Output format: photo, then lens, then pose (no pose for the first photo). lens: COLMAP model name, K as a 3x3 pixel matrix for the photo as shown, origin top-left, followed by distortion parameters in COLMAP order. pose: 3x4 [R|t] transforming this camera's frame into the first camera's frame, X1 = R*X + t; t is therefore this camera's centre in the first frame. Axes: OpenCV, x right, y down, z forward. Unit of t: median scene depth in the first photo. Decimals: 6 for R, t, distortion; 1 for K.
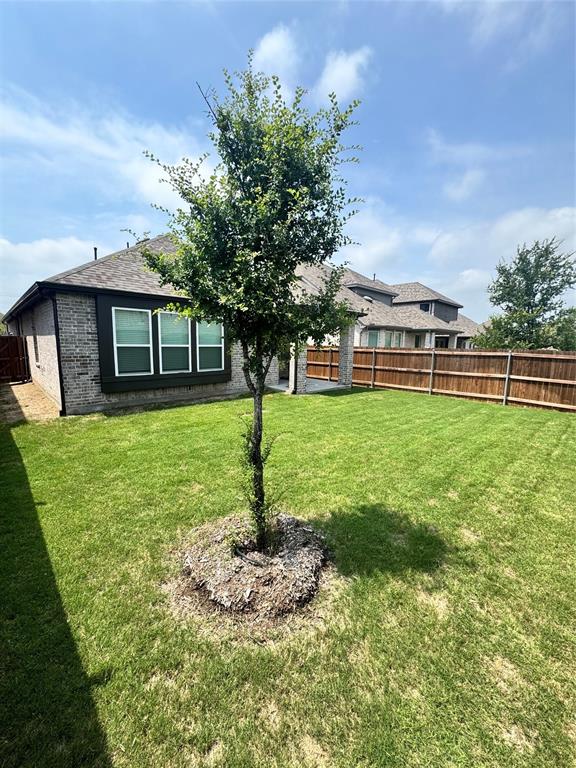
lens RADIAL K [[307.6, 0, 289.9], [0, 307.6, 386.4], [0, 0, 1]] dist [0.001323, 0.000453]
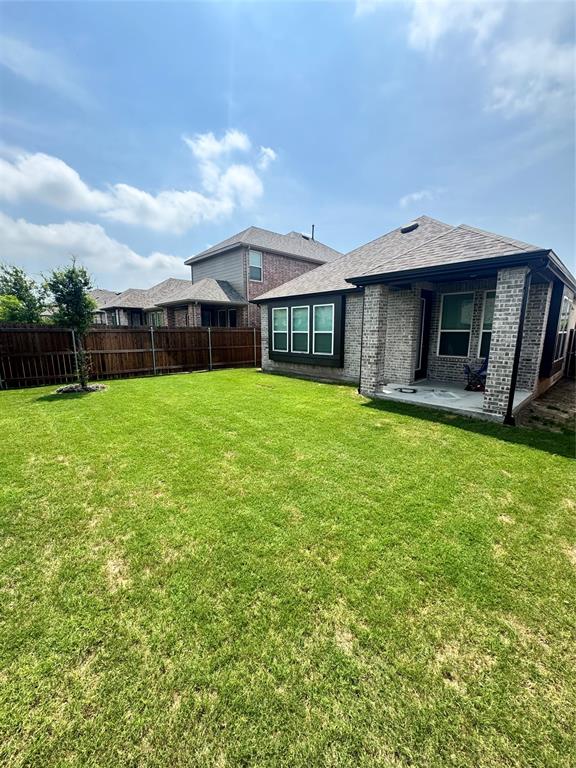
lens RADIAL K [[307.6, 0, 288.7], [0, 307.6, 384.6], [0, 0, 1]] dist [0.001323, 0.000453]
pose [[-0.019980, 0.156138, -0.987533, 0.923784], [-0.147742, 0.976426, 0.157371, -0.107766], [0.988824, 0.149044, 0.003560, 0.939922]]
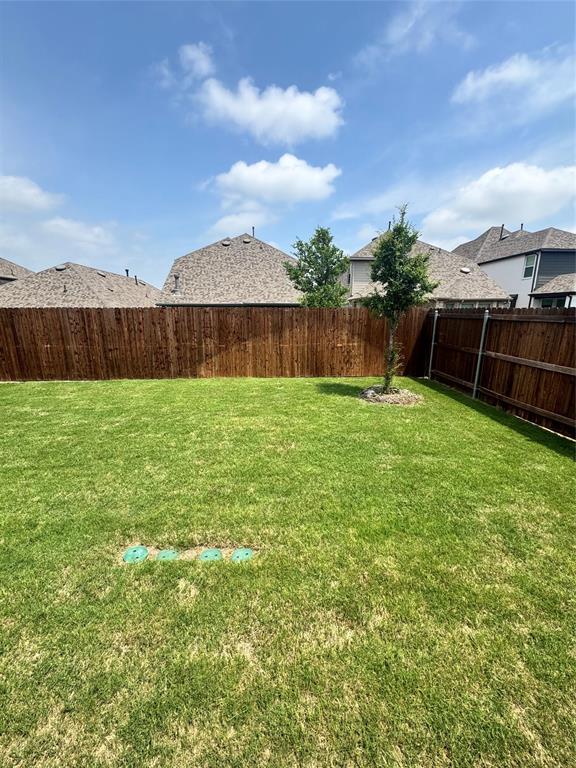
lens RADIAL K [[307.6, 0, 288.1], [0, 307.6, 384.5], [0, 0, 1]] dist [0.001323, 0.000453]
pose [[-0.744207, -0.172896, 0.645184, -0.318565], [0.083119, 0.934439, 0.346286, -0.140756], [-0.662757, 0.311336, -0.681045, 0.943979]]
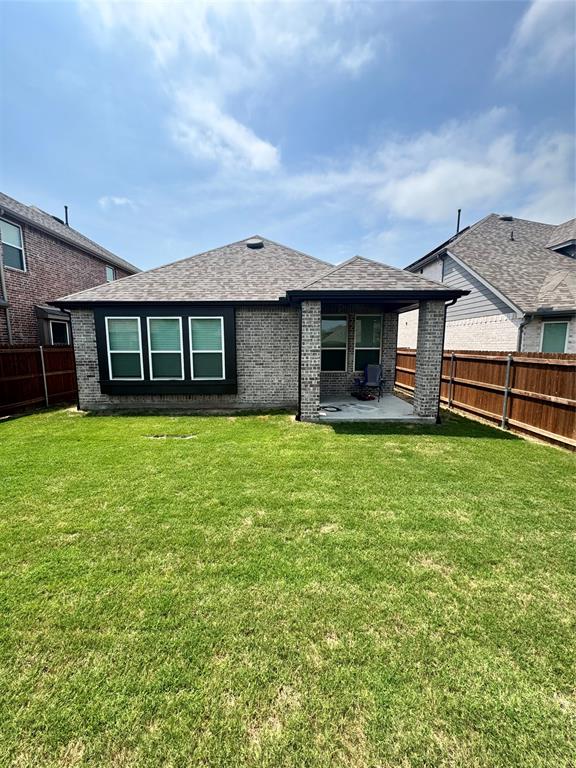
lens RADIAL K [[307.6, 0, 289.1], [0, 307.6, 382.9], [0, 0, 1]] dist [0.001323, 0.000453]
pose [[0.726525, 0.067648, -0.683802, 0.548378], [-0.084416, 0.996391, 0.008882, -0.073270], [0.681935, 0.051271, 0.729613, 0.541566]]
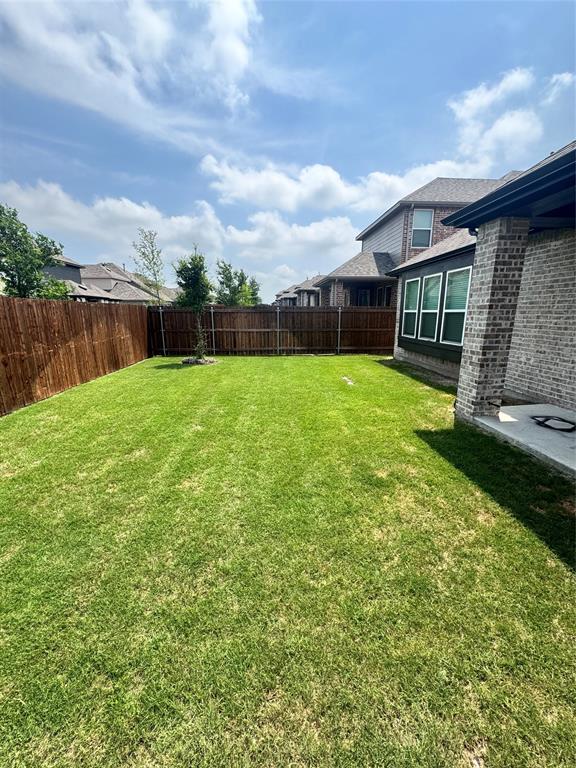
lens RADIAL K [[307.6, 0, 289.8], [0, 307.6, 384.6], [0, 0, 1]] dist [0.001323, 0.000453]
pose [[-0.643822, 0.159543, -0.748358, 0.623535], [-0.120122, 0.944821, 0.304770, -0.149106], [0.755688, 0.286112, -0.589132, 1.242805]]
